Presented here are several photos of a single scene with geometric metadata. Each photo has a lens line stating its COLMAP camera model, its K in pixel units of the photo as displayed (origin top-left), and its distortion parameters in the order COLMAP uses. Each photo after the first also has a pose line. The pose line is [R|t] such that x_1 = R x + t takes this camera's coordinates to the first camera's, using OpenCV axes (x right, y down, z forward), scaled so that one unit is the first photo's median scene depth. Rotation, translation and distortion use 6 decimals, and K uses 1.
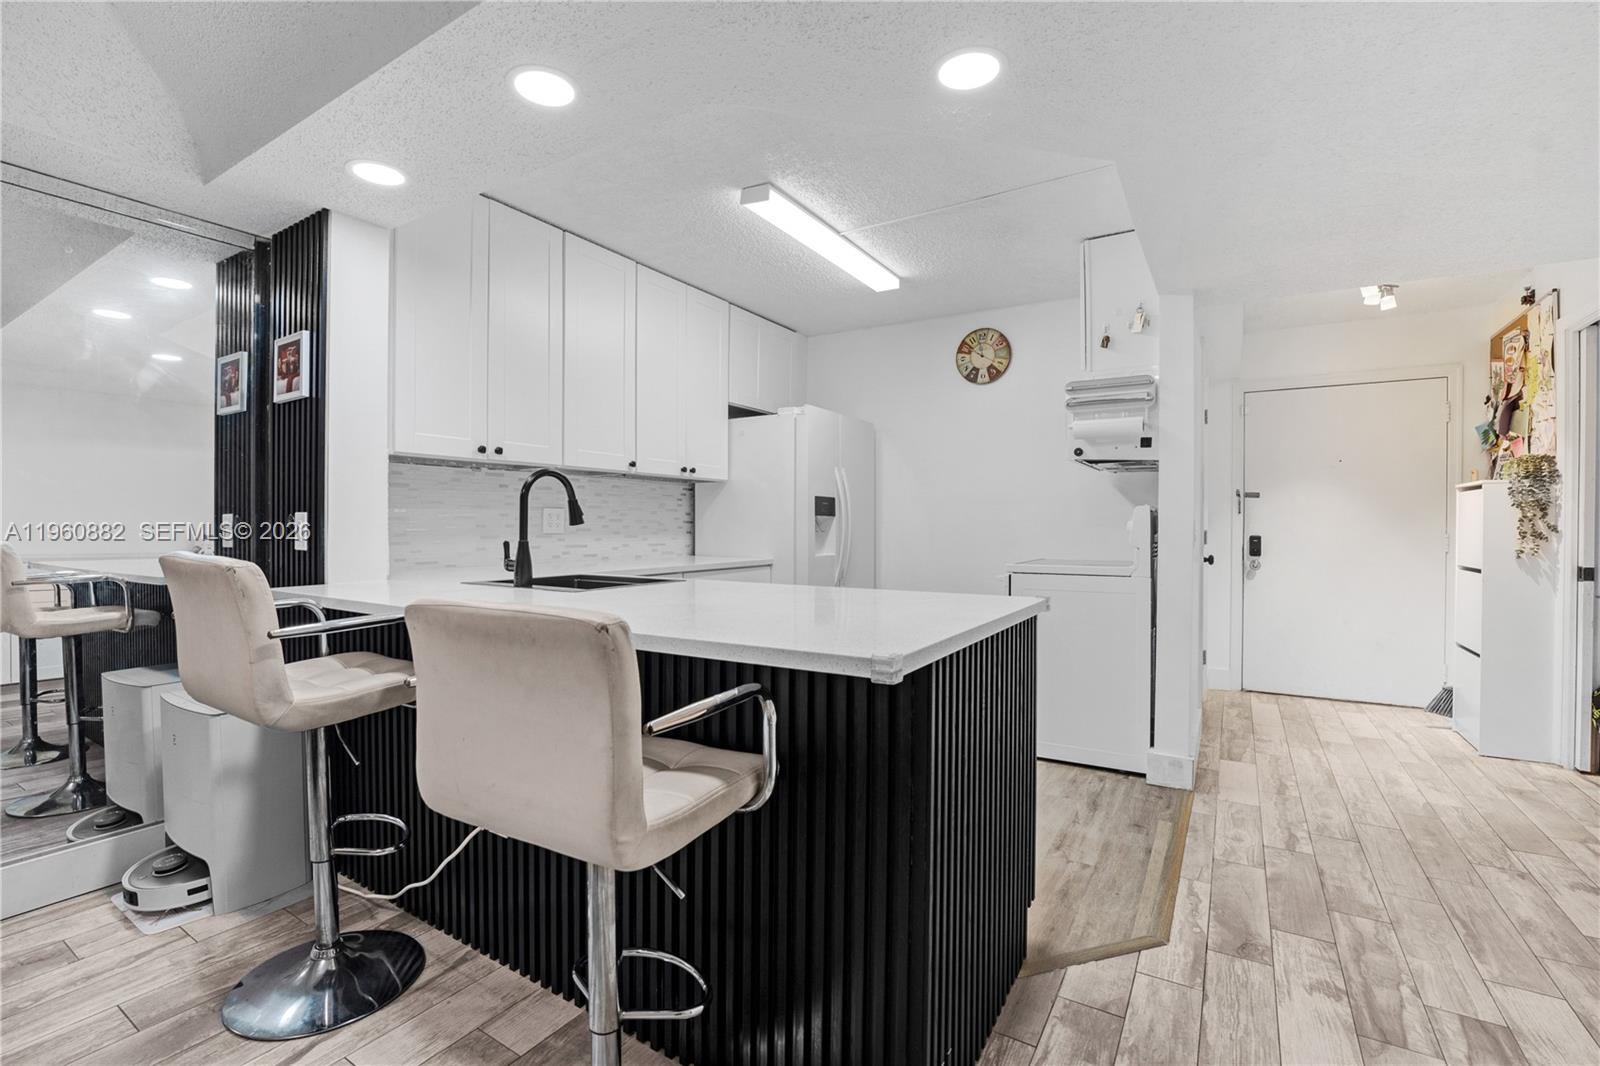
lens RADIAL K [[710.7, 0, 797.1], [0, 710.7, 531.3], [0, 0, 1]] dist [-0.024618, 0.000079]
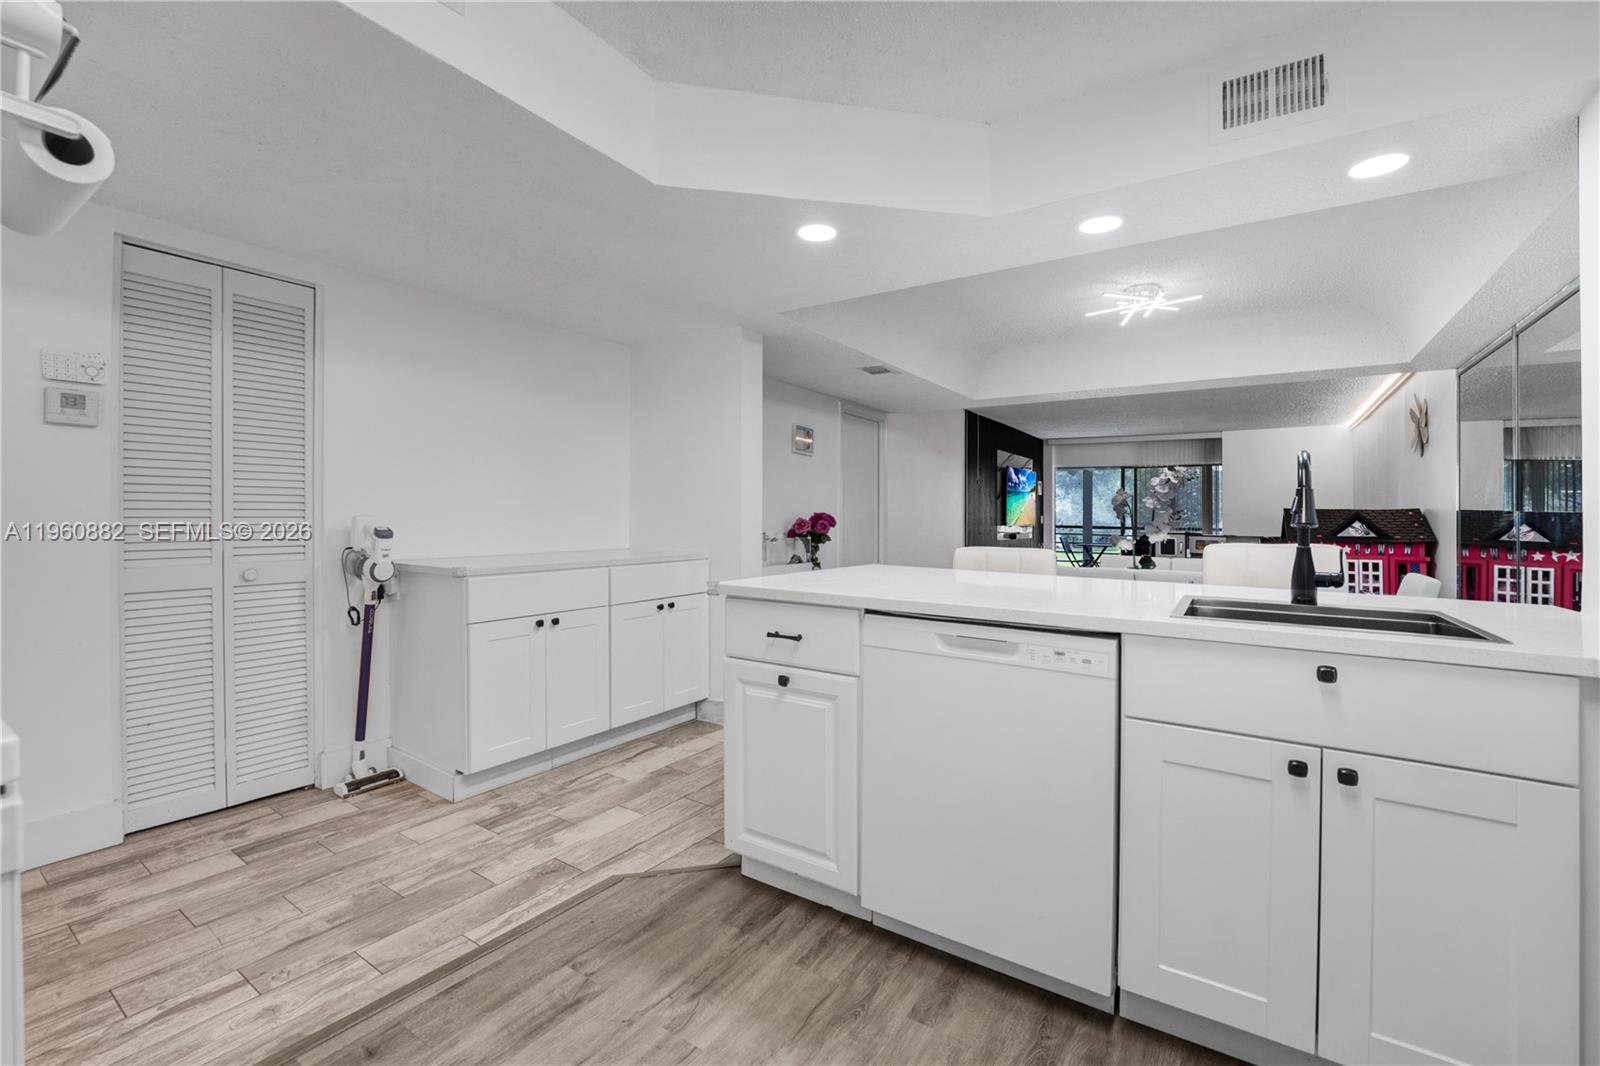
lens RADIAL K [[687.4, 0, 798.5], [0, 687.4, 518.2], [0, 0, 1]] dist [-0.017391, 0.000421]
pose [[-0.999138, -0.018875, 0.036961, 0.100282], [-0.018509, 0.999777, 0.010197, -0.011675], [-0.037145, 0.009504, -0.999265, 1.120522]]
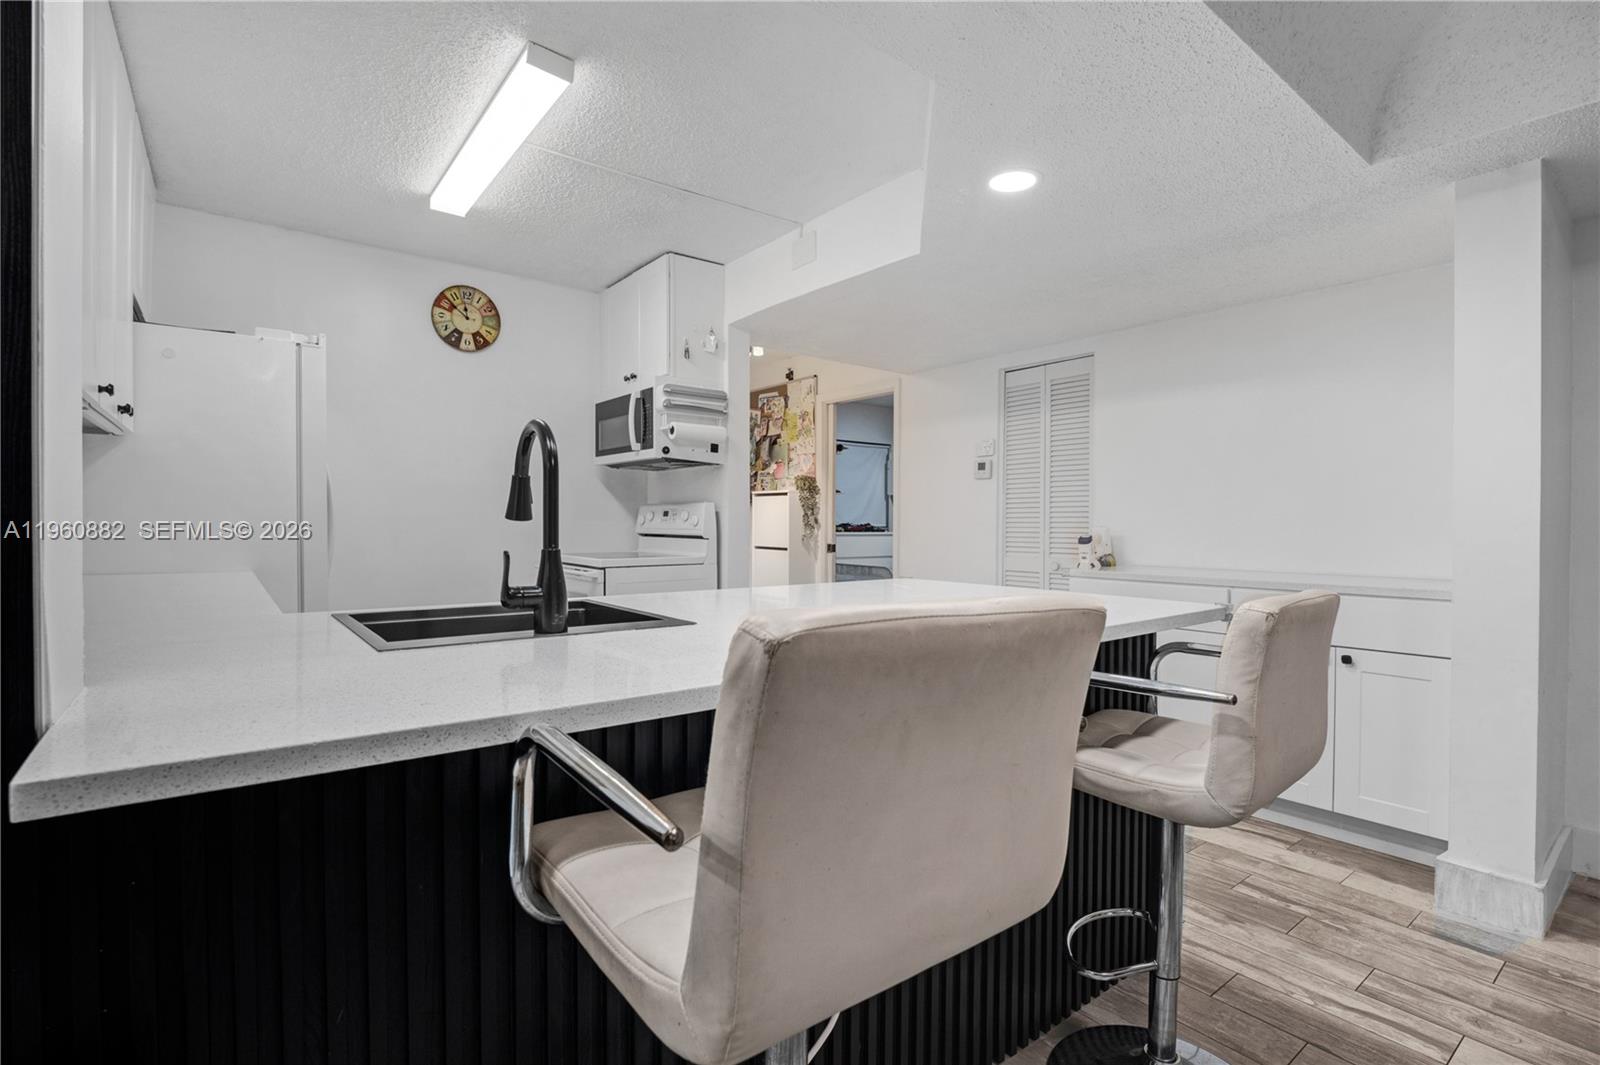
lens RADIAL K [[744.2, 0, 800.0], [0, 744.2, 532.5], [0, 0, 1]] dist [-0.015219, 0.000233]
pose [[0.347440, -0.015142, 0.937580, -0.536047], [0.000179, 0.999871, 0.016082, -0.005554], [-0.937702, -0.005420, 0.347398, 0.384158]]
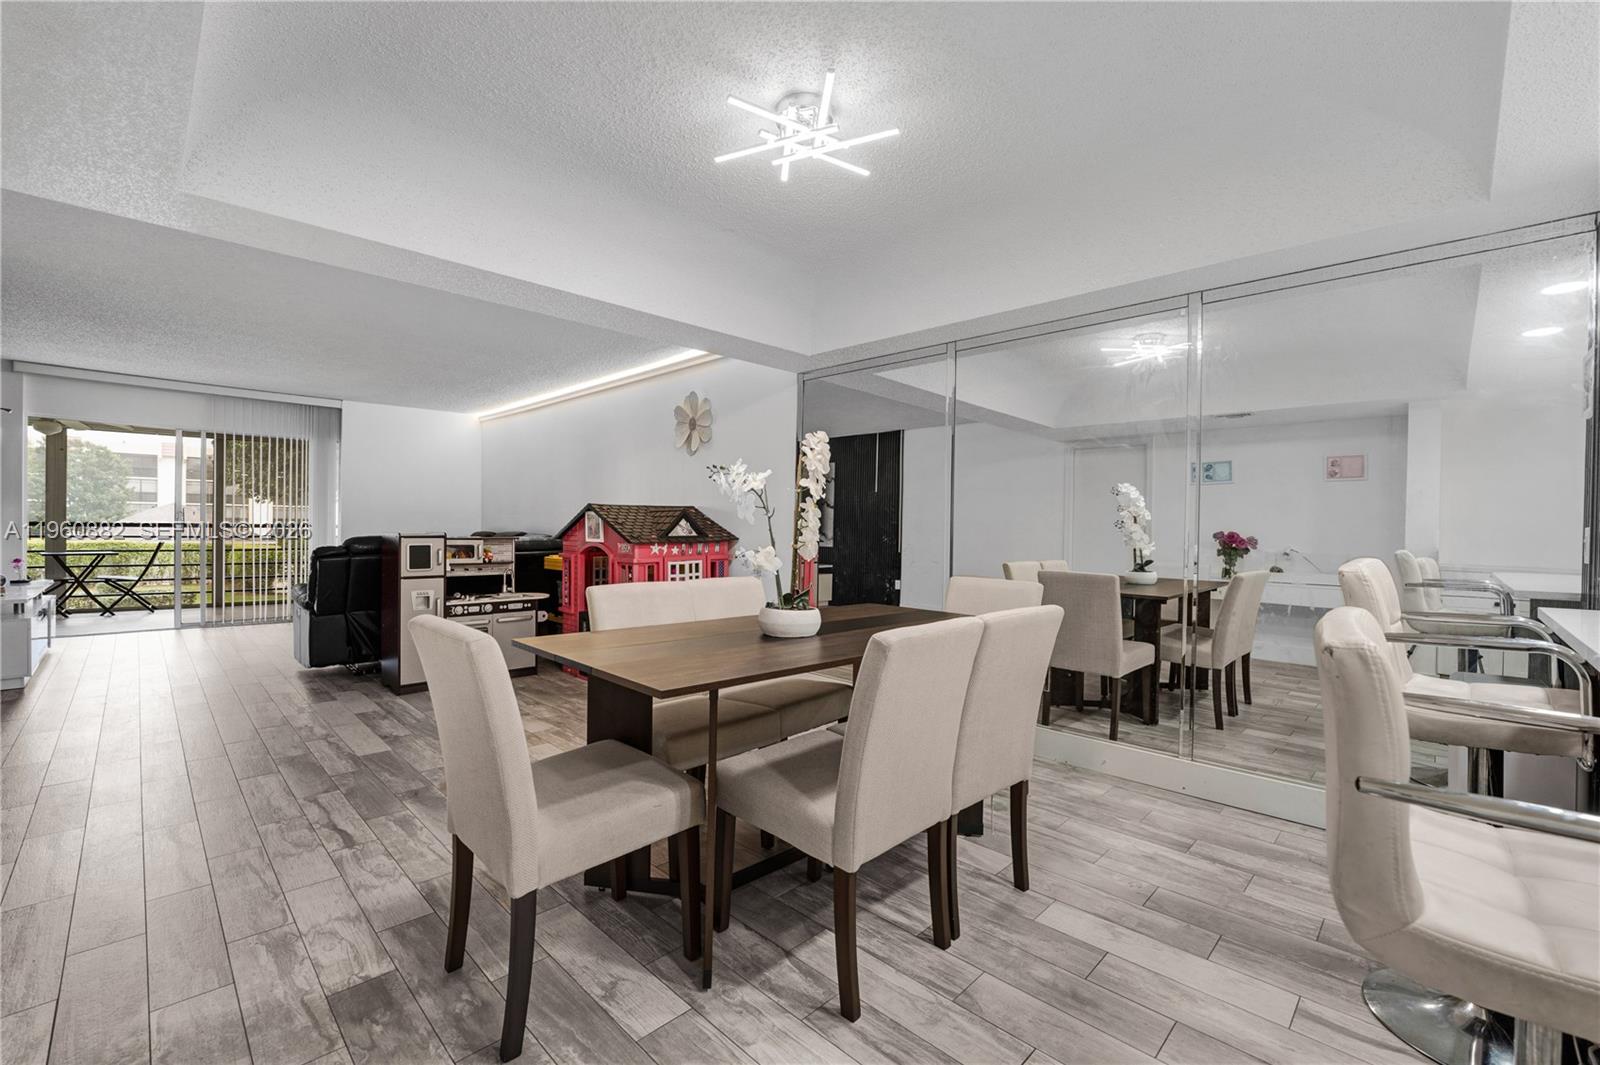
lens RADIAL K [[668.2, 0, 792.5], [0, 668.2, 537.1], [0, 0, 1]] dist [-0.023242, 0.000767]
pose [[-0.223978, 0.008777, -0.974555, 0.171213], [-0.022285, 0.999652, 0.014124, -0.000558], [0.974339, 0.024882, -0.223704, 0.129078]]
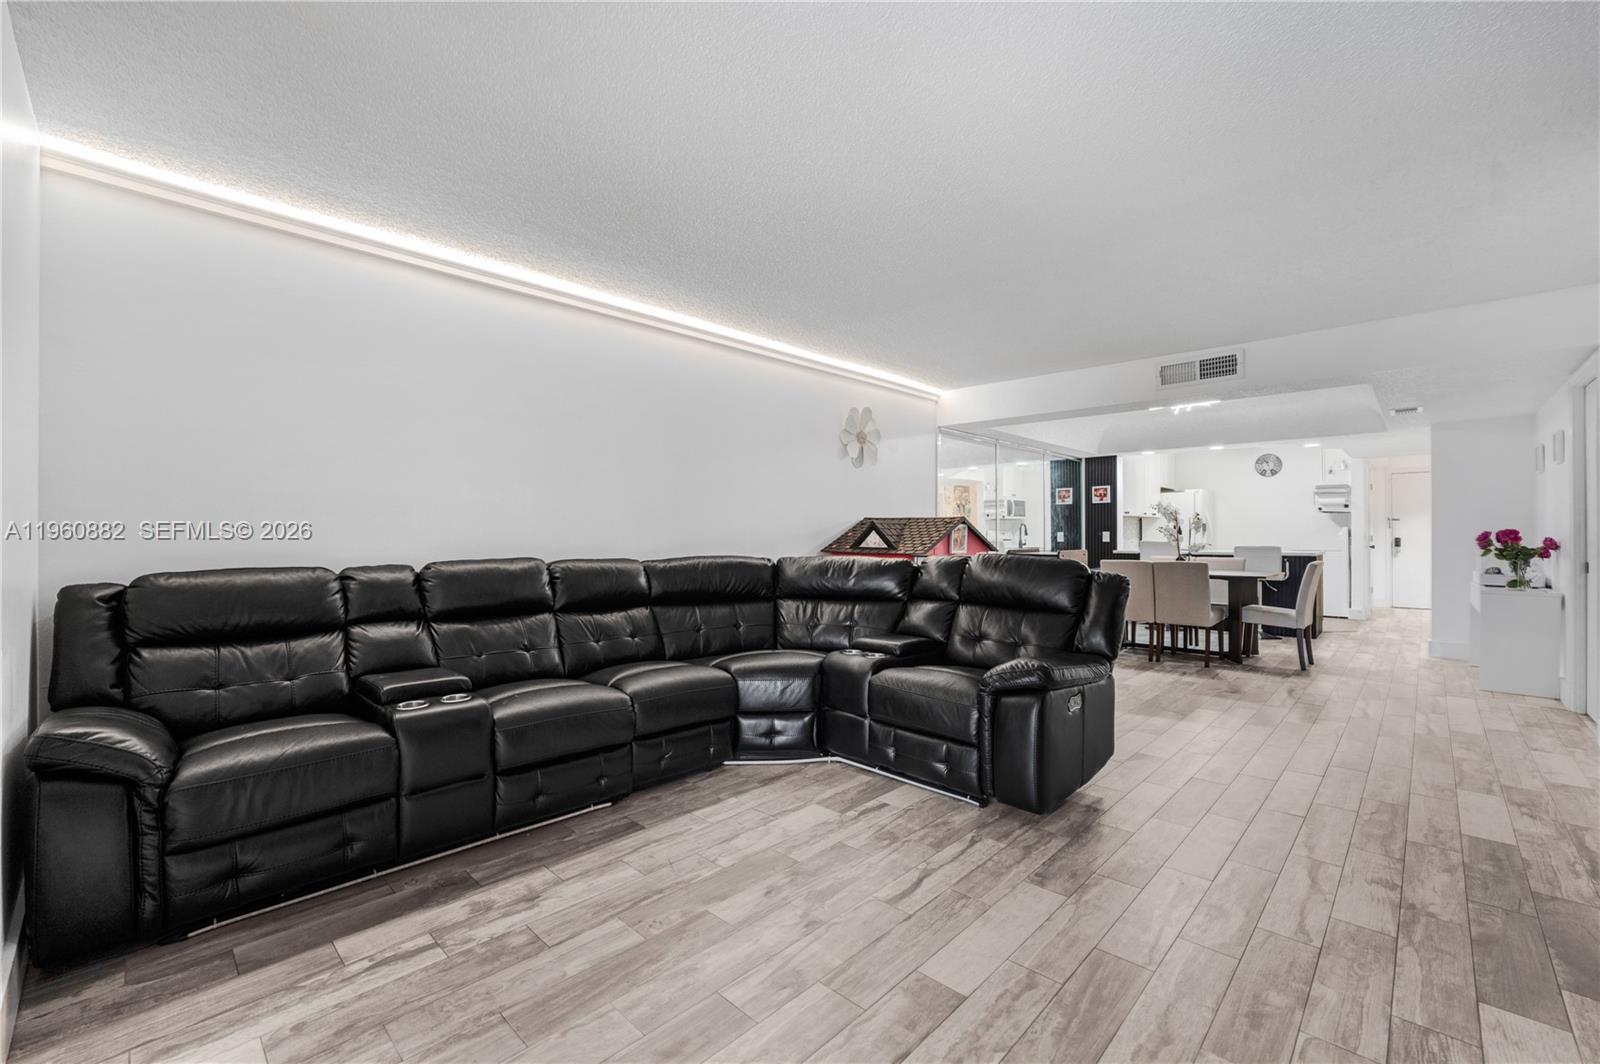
lens RADIAL K [[668.2, 0, 792.5], [0, 668.2, 536.6], [0, 0, 1]] dist [-0.023242, 0.000767]
pose [[0.977149, -0.005327, -0.212488, -1.062291], [0.004262, 0.999976, -0.005470, 0.007884], [0.212512, 0.004439, 0.977148, -1.952655]]
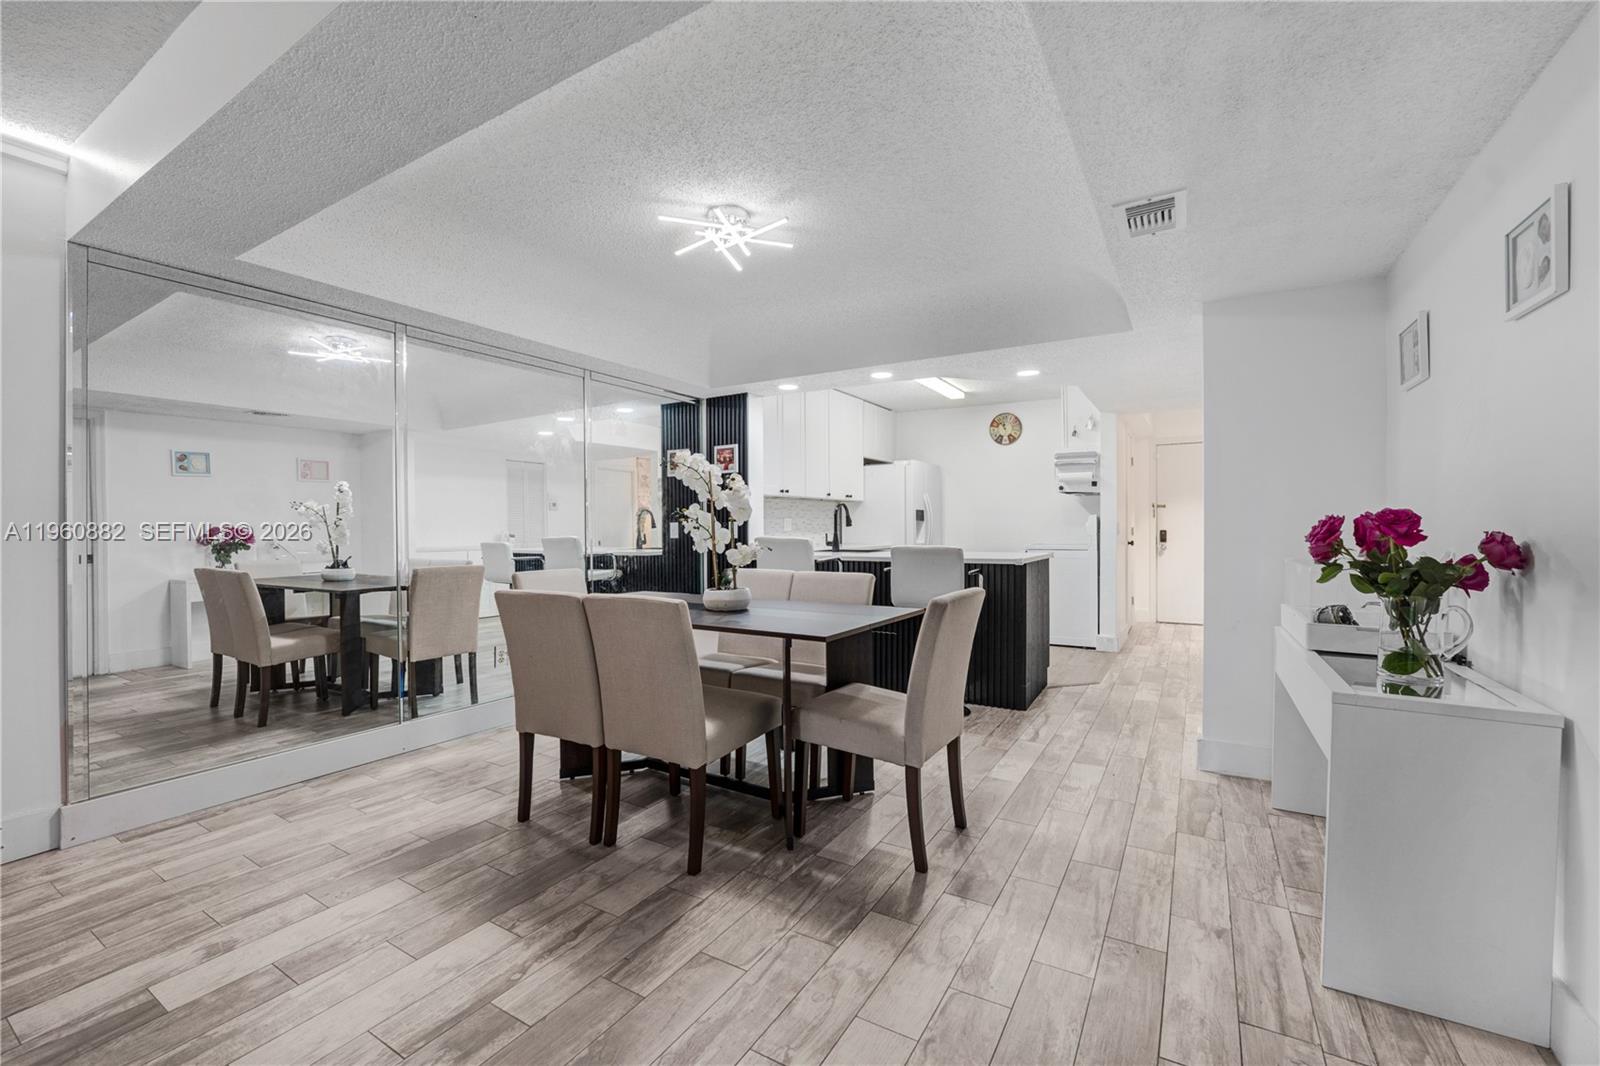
lens RADIAL K [[672.1, 0, 794.5], [0, 672.1, 535.0], [0, 0, 1]] dist [-0.023781, -0.000598]
pose [[0.999906, -0.007603, 0.011380, -0.345054], [0.007551, 0.999961, 0.004576, 0.005337], [-0.011414, -0.004489, 0.999925, -0.805630]]
